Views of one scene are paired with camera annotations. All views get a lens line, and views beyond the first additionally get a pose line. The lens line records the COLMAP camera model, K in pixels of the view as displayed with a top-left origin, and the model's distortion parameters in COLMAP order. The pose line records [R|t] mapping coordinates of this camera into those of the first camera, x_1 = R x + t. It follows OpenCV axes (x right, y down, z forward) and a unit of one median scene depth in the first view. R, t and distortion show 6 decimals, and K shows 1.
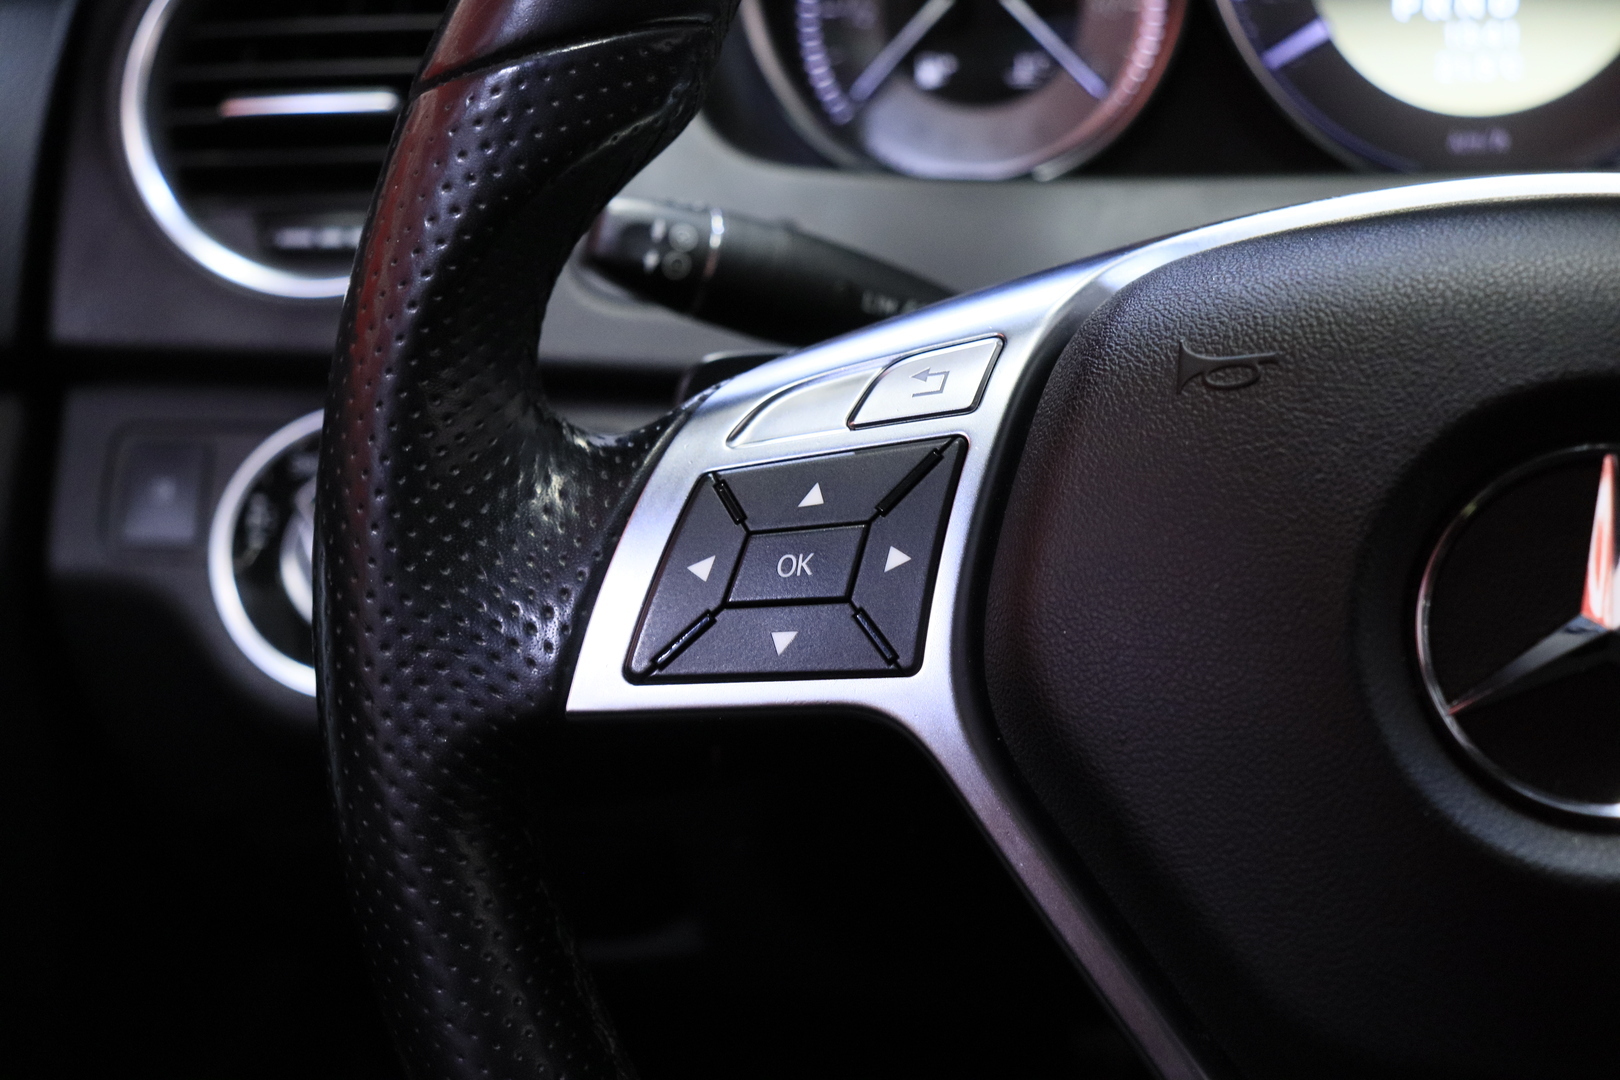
lens RADIAL K [[2602.8, 0, 815.1], [0, 2602.8, 463.6], [0, 0, 1]] dist [0.196774, 0.000000]
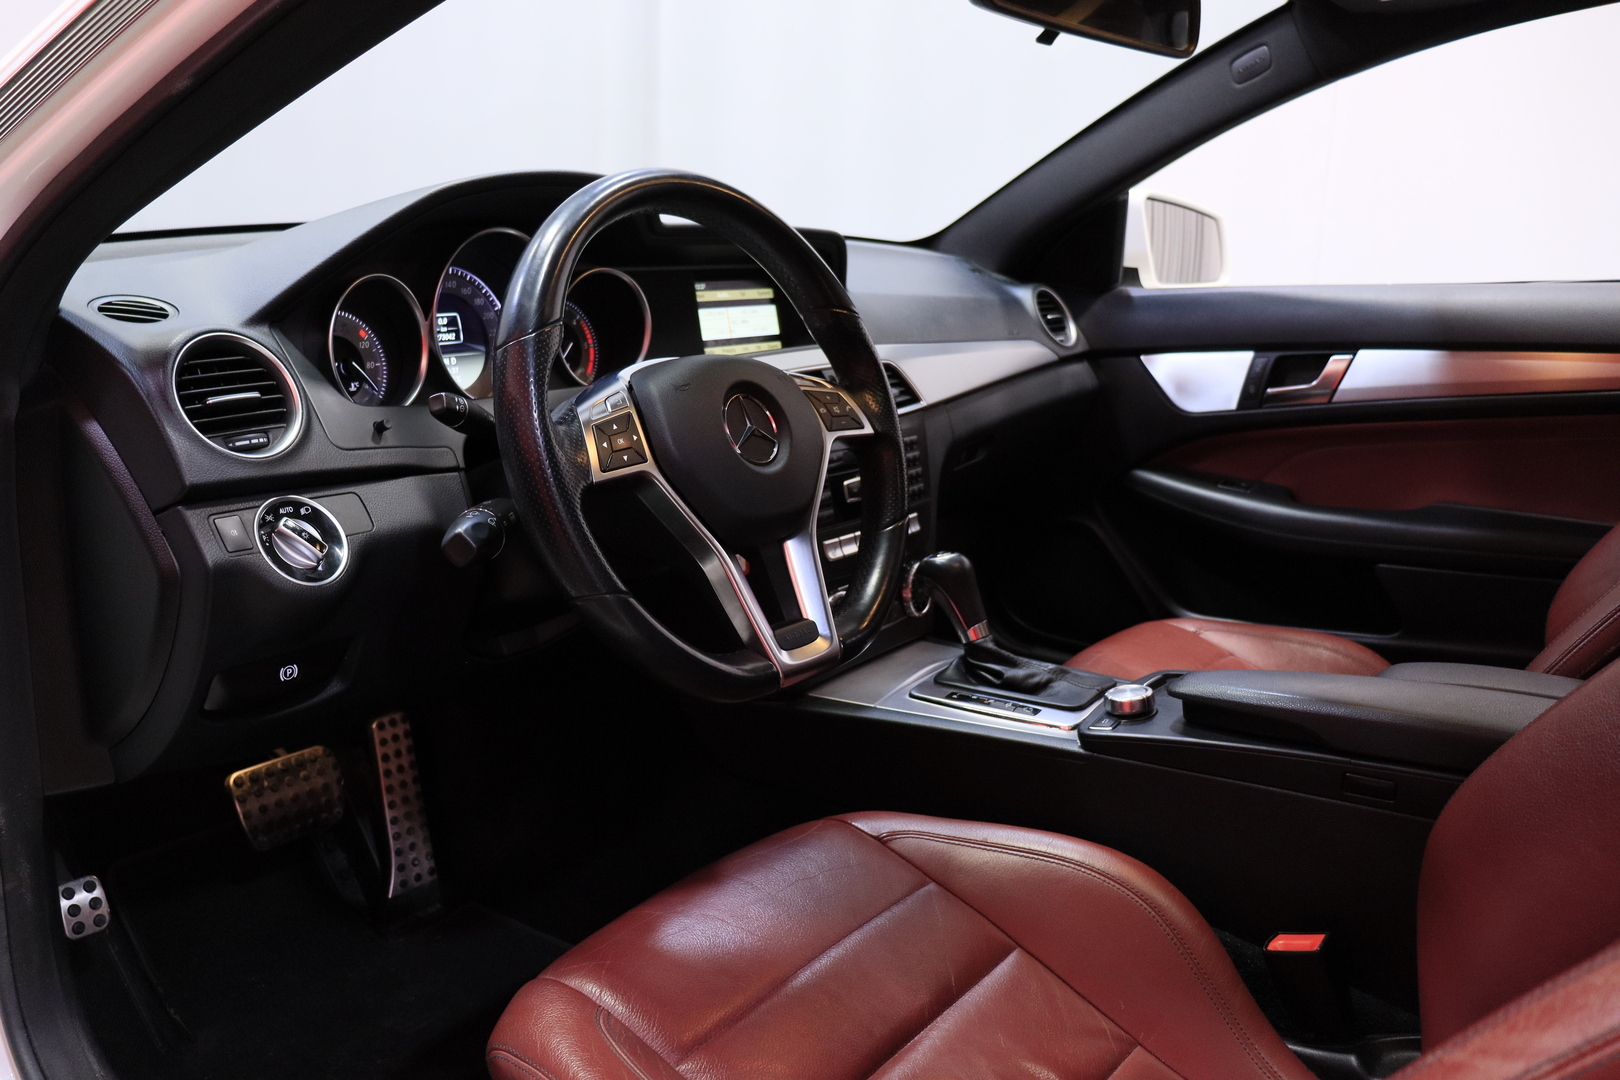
lens RADIAL K [[1330.9, 0, 804.1], [0, 1330.9, 552.7], [0, 0, 1]] dist [-0.174736, 0.121822]
pose [[0.456680, -0.151730, 0.876597, -1.710311], [0.268568, 0.962889, 0.026750, 0.227093], [-0.848124, 0.223210, 0.480482, -0.237957]]
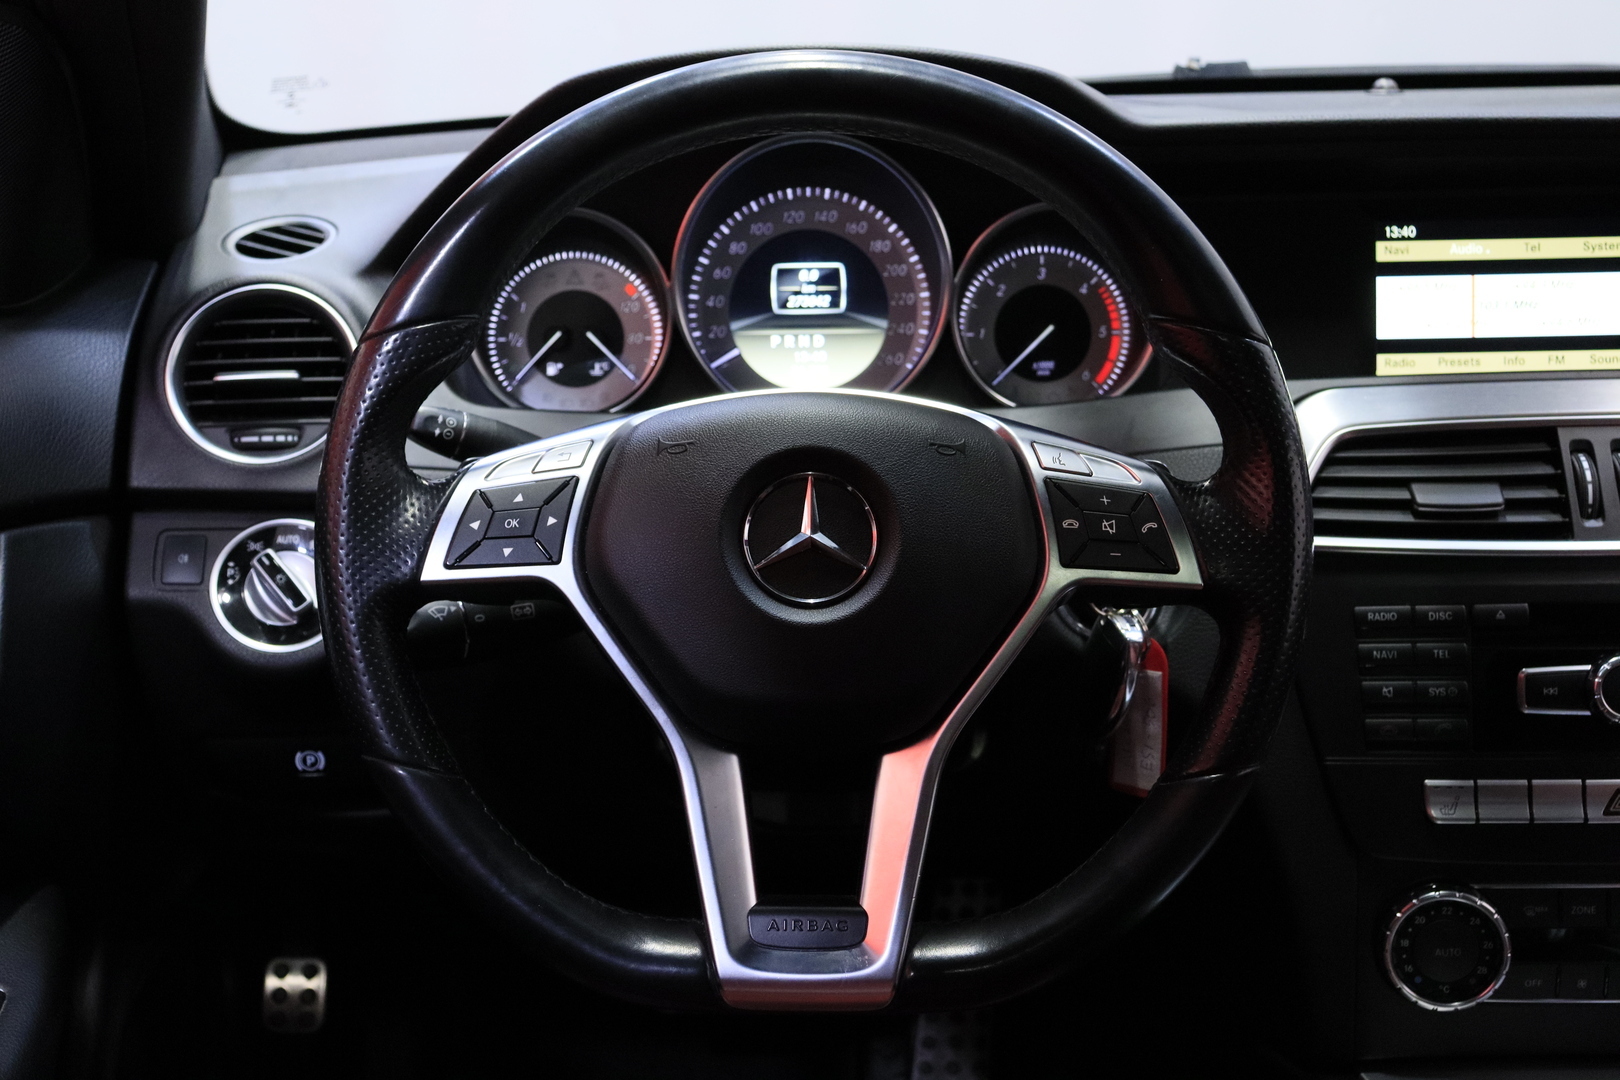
lens RADIAL K [[2165.9, 0, 775.0], [0, 2165.9, 550.3], [0, 0, 1]] dist [0.031980, 0.000000]
pose [[0.987048, -0.002087, 0.160410, -0.090914], [0.020102, 0.993643, -0.110766, 0.295156], [-0.159160, 0.112556, 0.980816, -1.095765]]
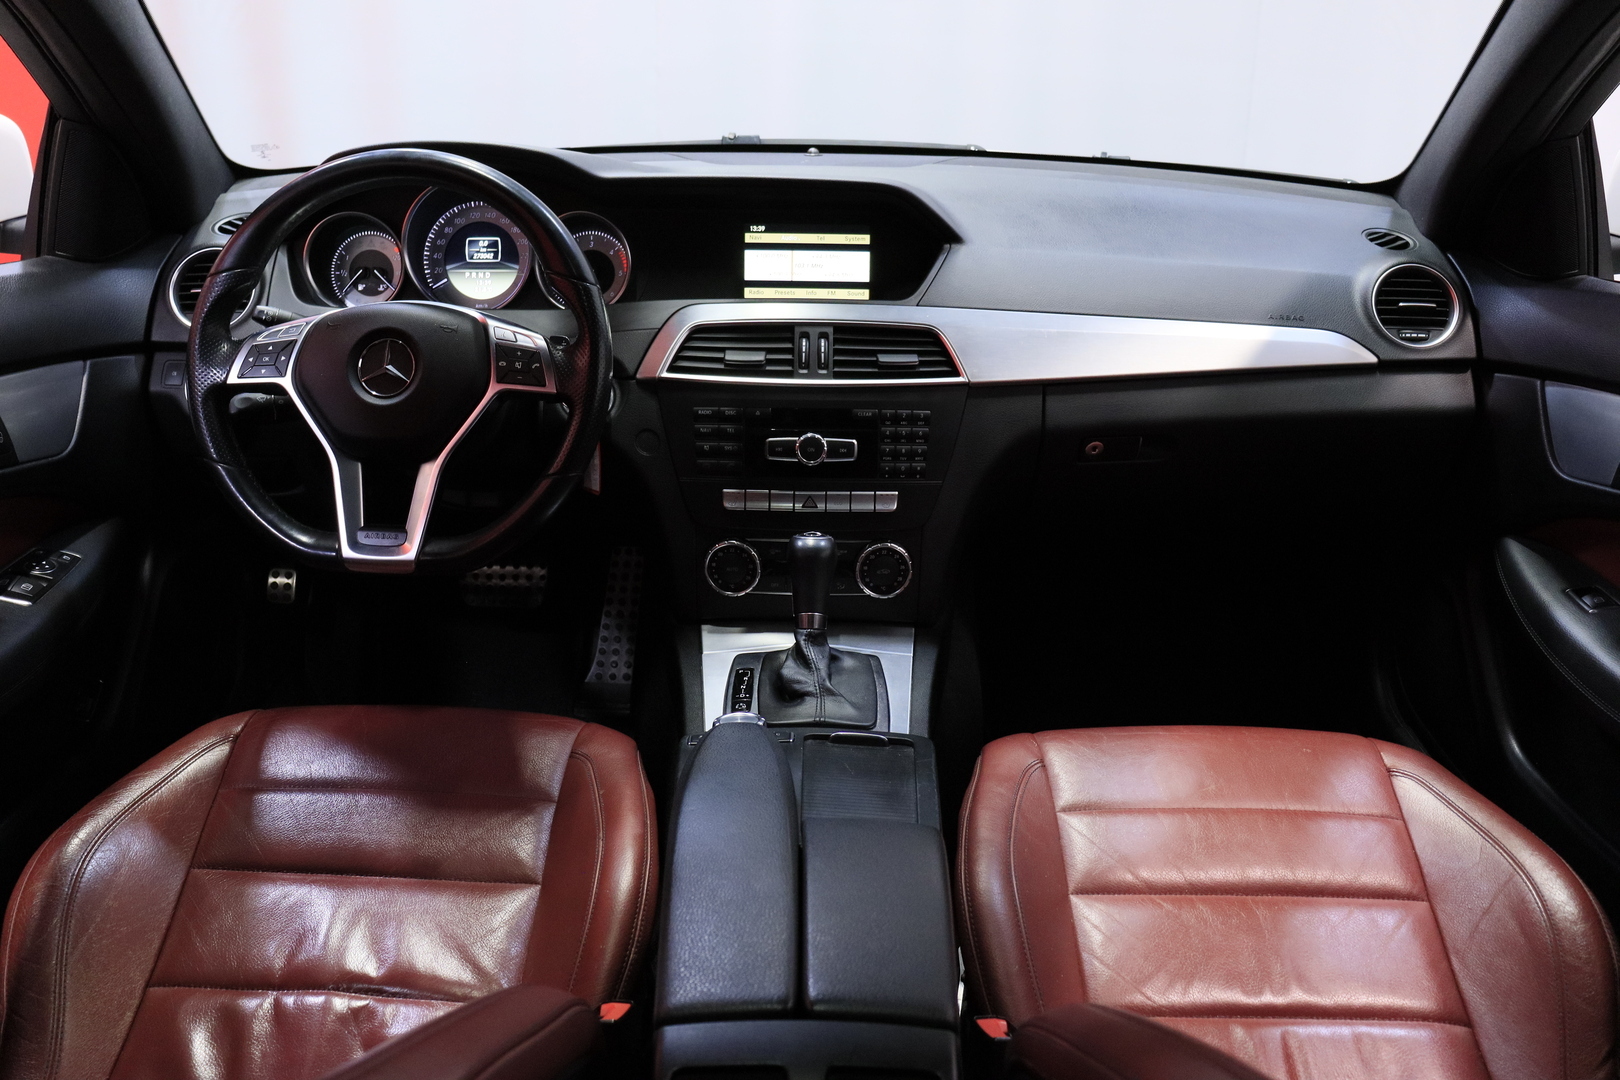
lens RADIAL K [[1330.9, 0, 786.5], [0, 1330.9, 546.9], [0, 0, 1]] dist [-0.174736, 0.121822]
pose [[0.989883, 0.011932, 0.141382, 0.717773], [-0.013129, 0.999885, 0.007539, 0.408224], [-0.141276, -0.009319, 0.989926, -1.981378]]
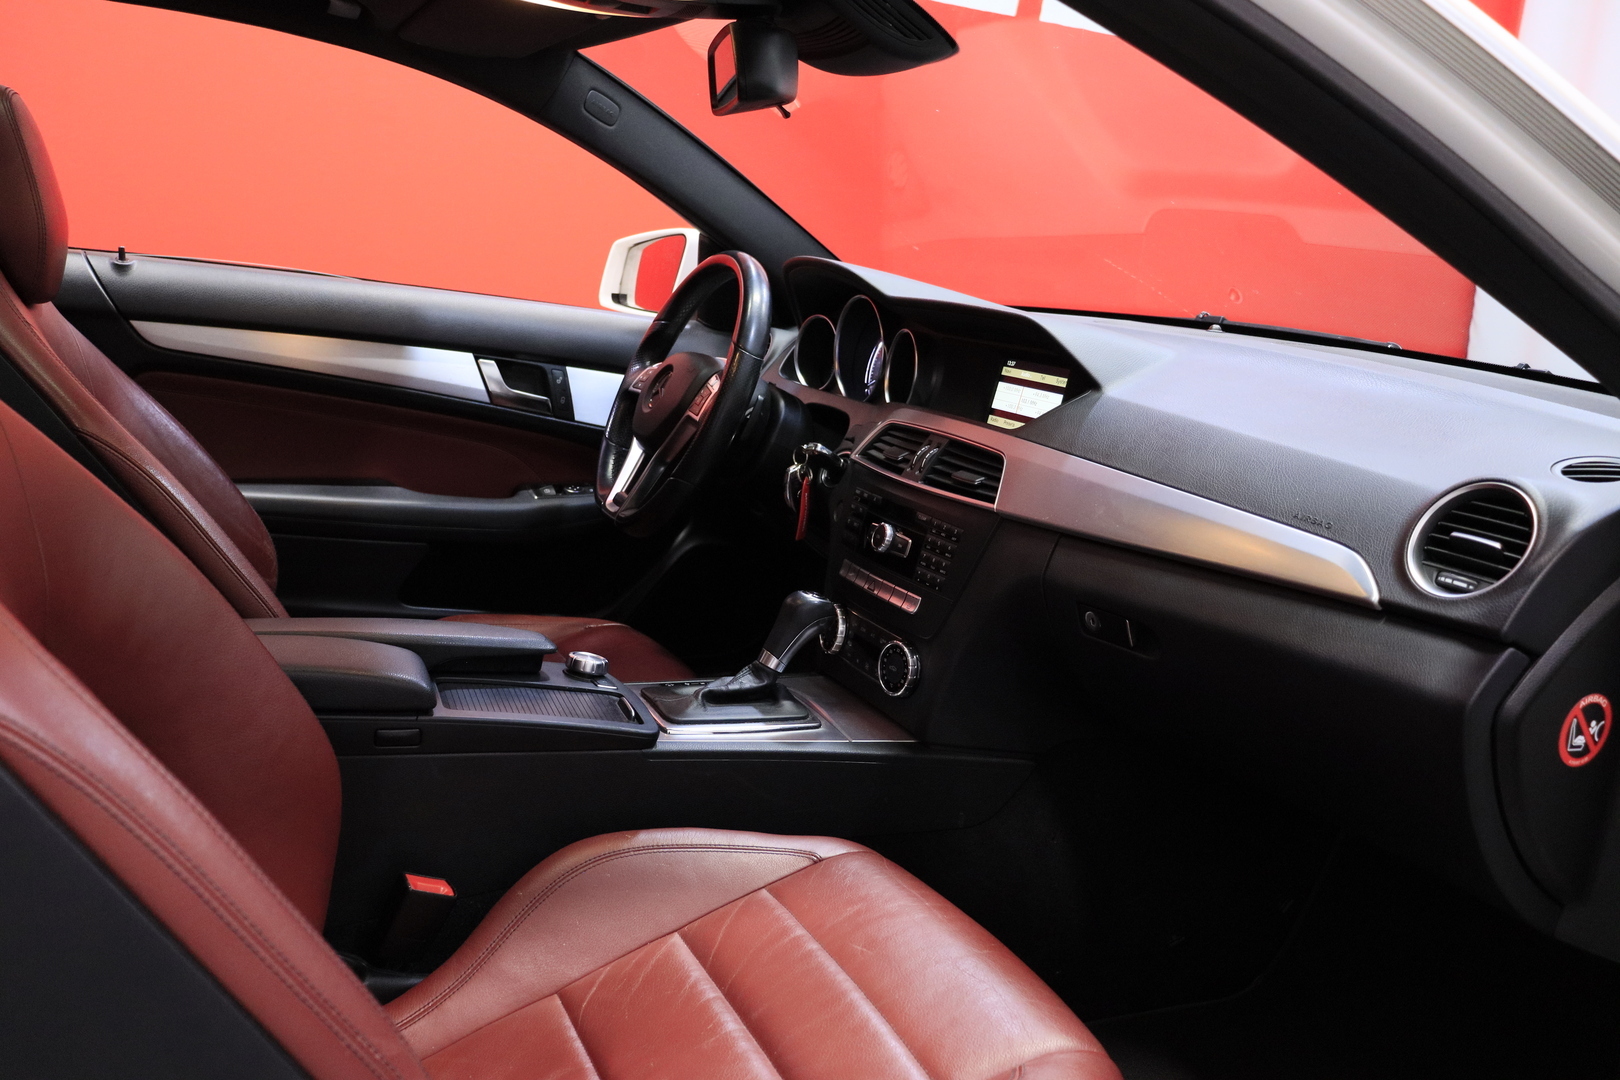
lens RADIAL K [[1330.9, 0, 804.1], [0, 1330.9, 541.4], [0, 0, 1]] dist [-0.174736, 0.121822]
pose [[0.537229, 0.265255, -0.800640, 3.861071], [-0.399548, 0.916029, 0.035387, 0.167951], [0.742796, 0.300883, 0.598100, -1.076797]]
